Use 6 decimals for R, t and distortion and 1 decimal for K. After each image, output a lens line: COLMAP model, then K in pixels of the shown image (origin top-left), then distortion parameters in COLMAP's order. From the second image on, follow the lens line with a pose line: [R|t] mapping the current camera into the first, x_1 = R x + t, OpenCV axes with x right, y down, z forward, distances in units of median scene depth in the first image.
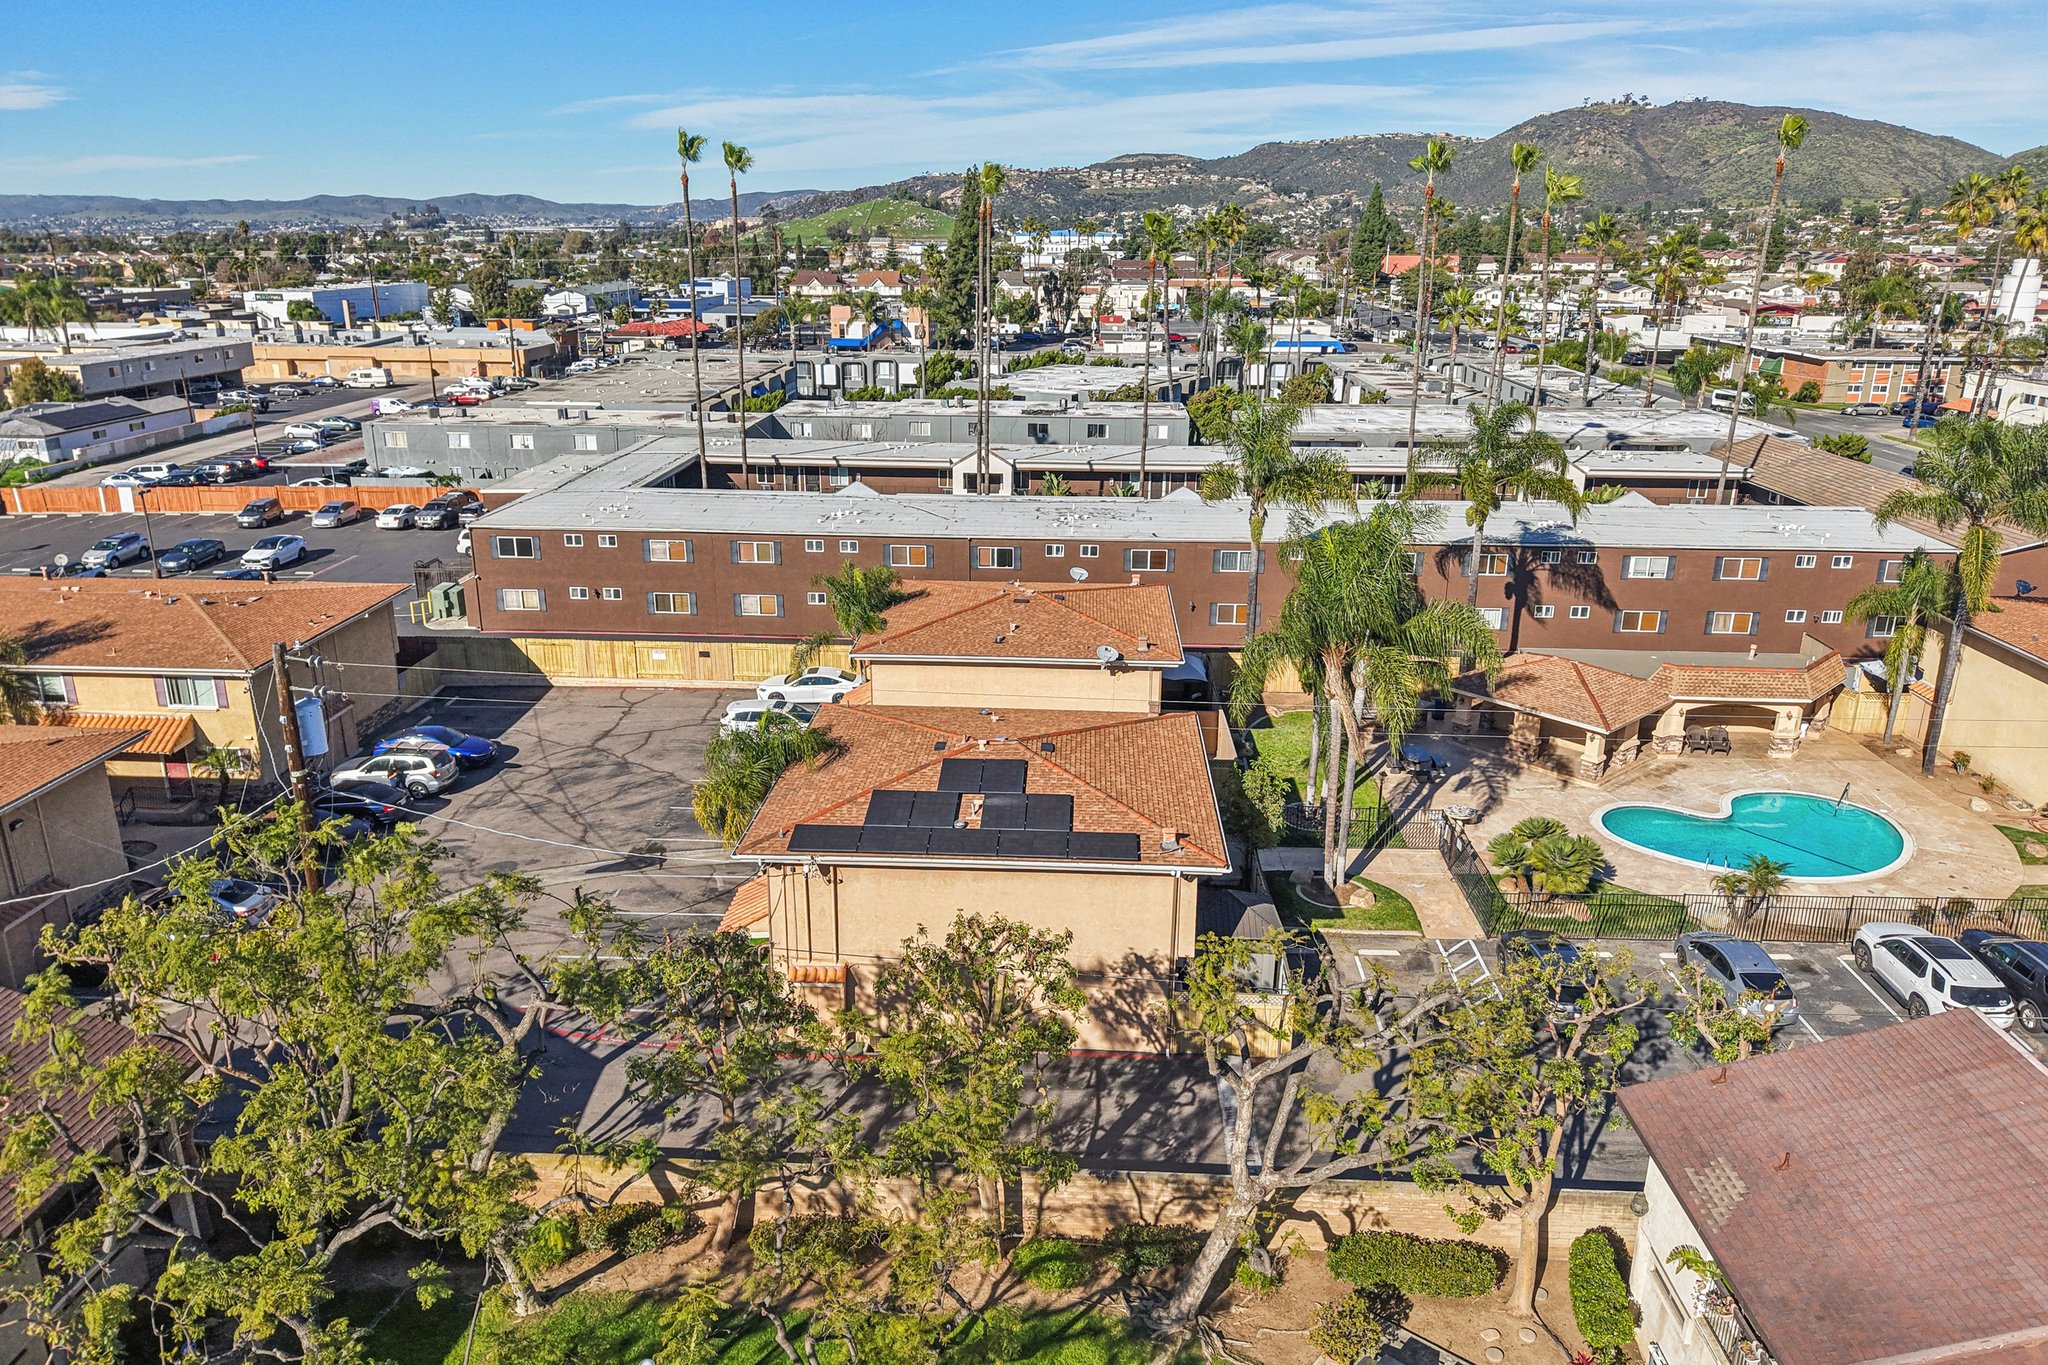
lens RADIAL K [[1379.5, 0, 1019.9], [0, 1379.5, 693.7], [0, 0, 1]] dist [0.028604, -0.026719]
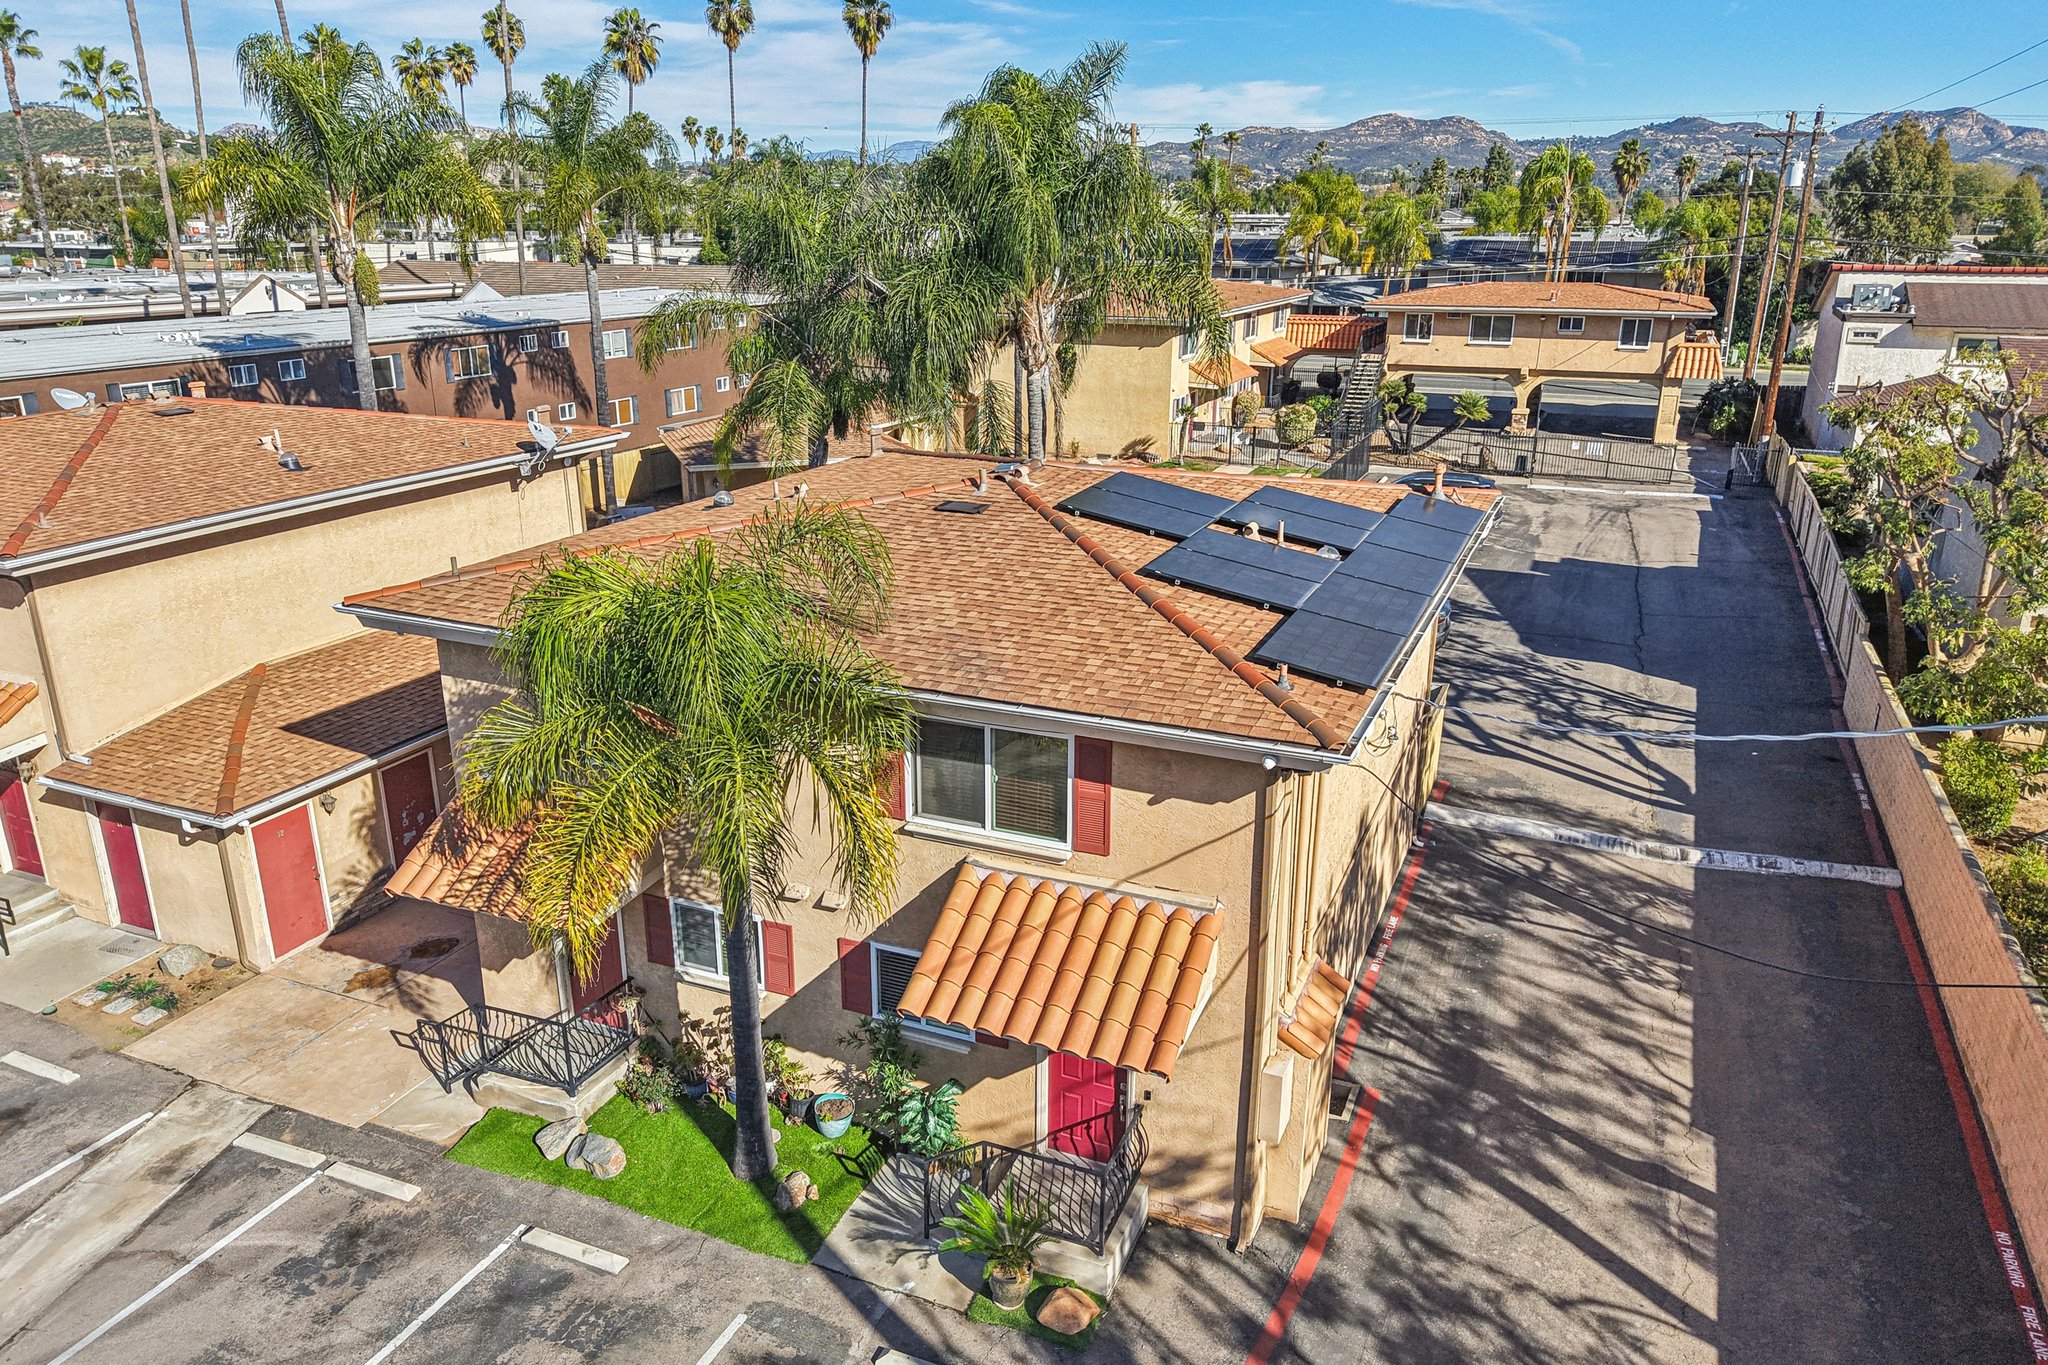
lens RADIAL K [[1400.5, 0, 1024.0], [0, 1400.5, 682.5], [0, 0, 1]] dist [-0.003602, 0.004366]
pose [[0.359816, -0.304747, 0.881851, -0.360345], [0.299304, 0.932904, 0.200267, 0.005676], [-0.883713, 0.191882, 0.426886, 0.629660]]
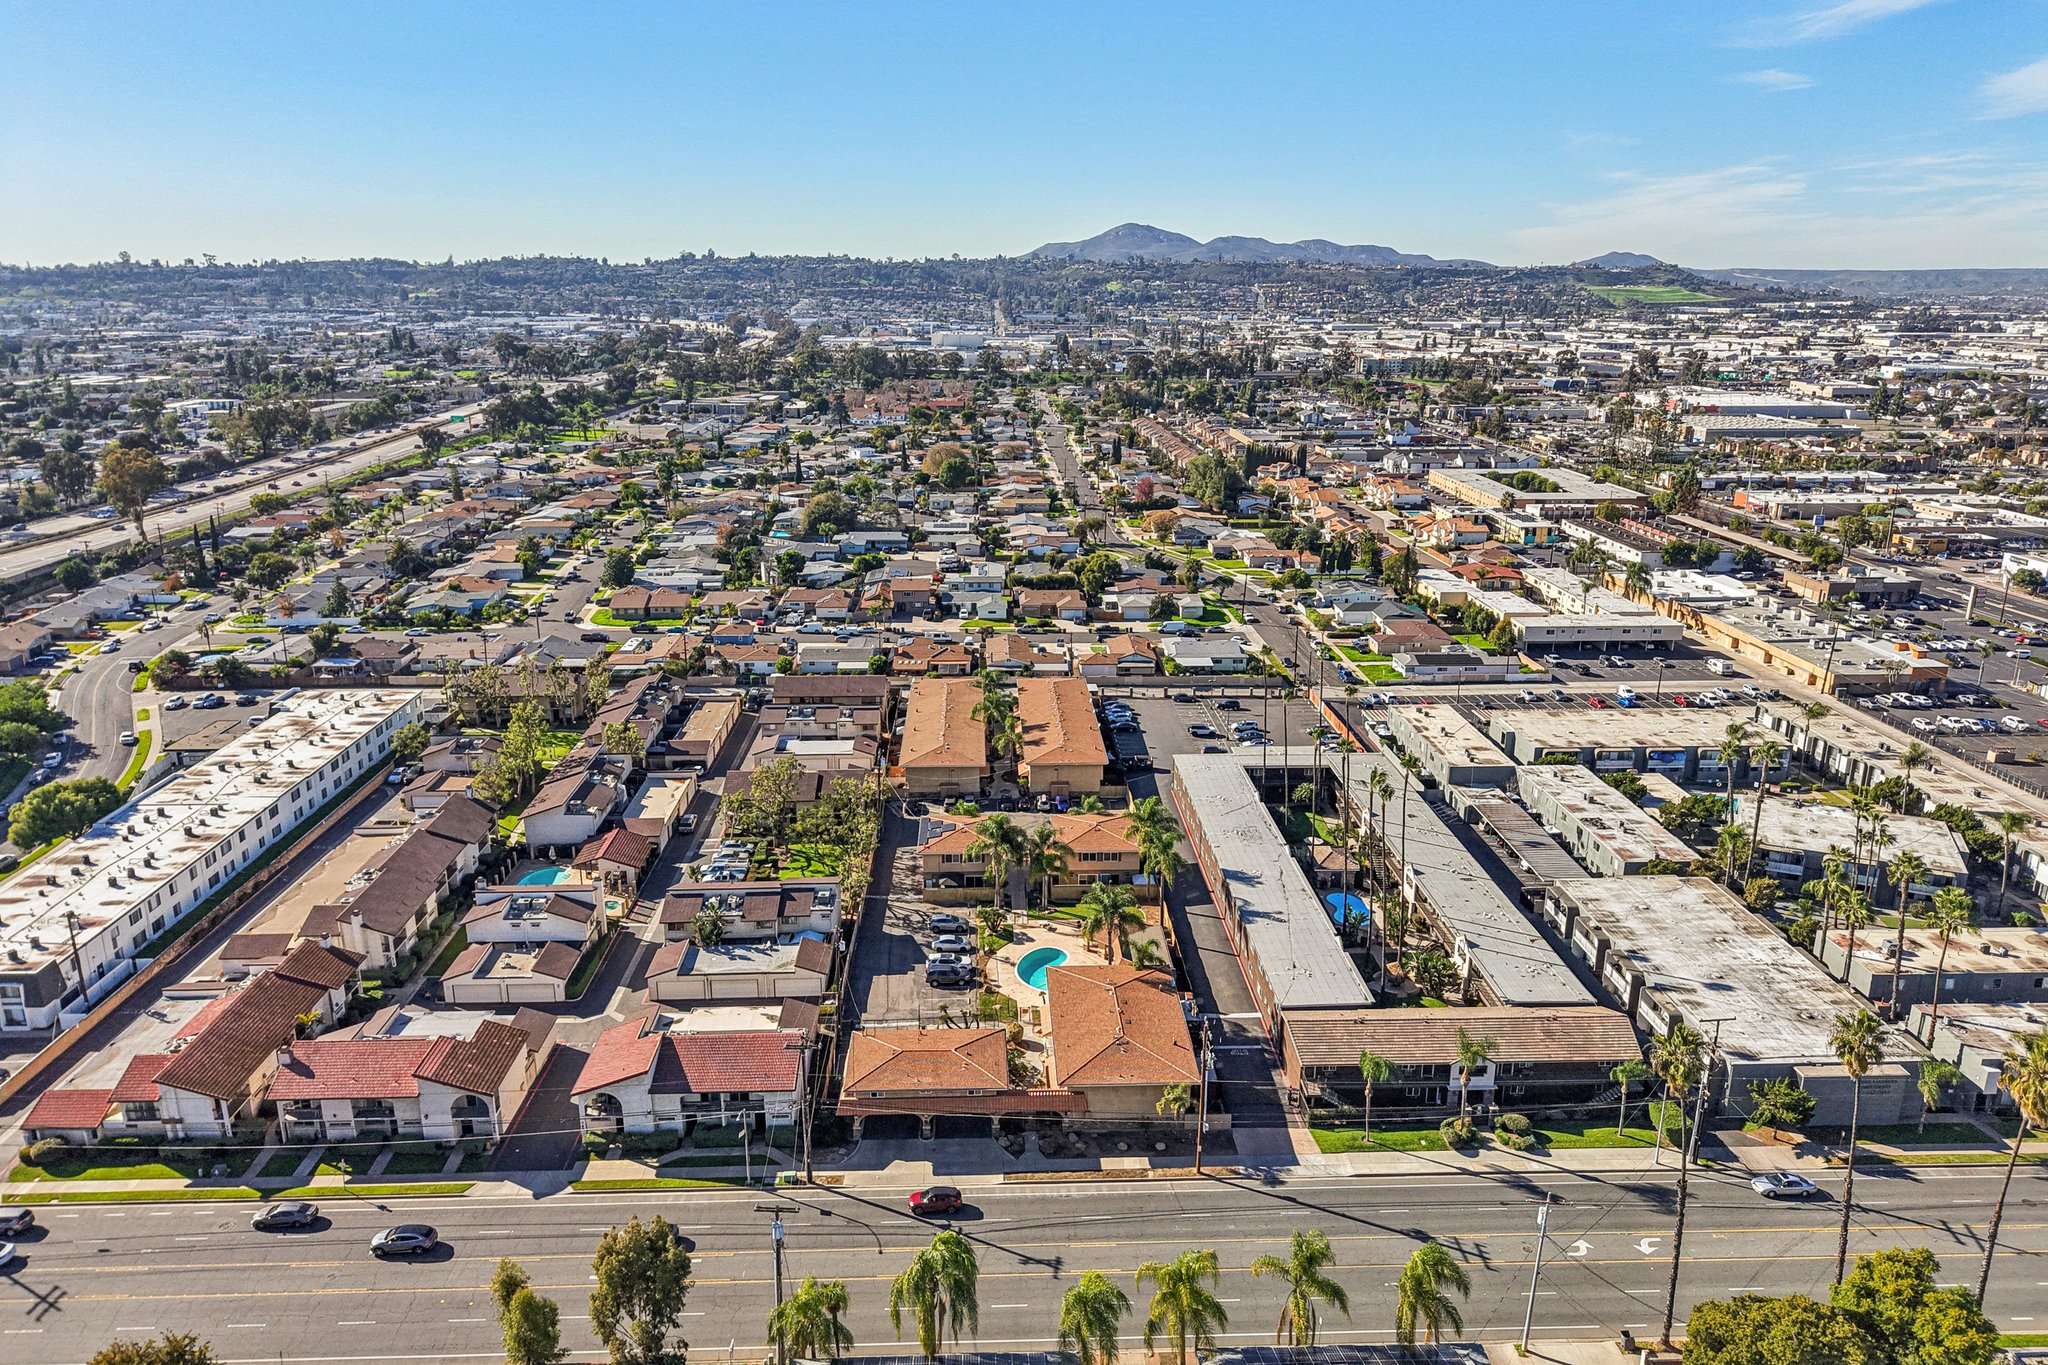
lens RADIAL K [[1368.6, 0, 1024.0], [0, 1368.6, 682.5], [0, 0, 1]] dist [0.044918, -0.053391]
pose [[0.077989, 0.270619, -0.959522, 3.293686], [-0.319701, 0.918414, 0.233040, -1.186541], [0.944303, 0.288586, 0.158143, 0.264137]]
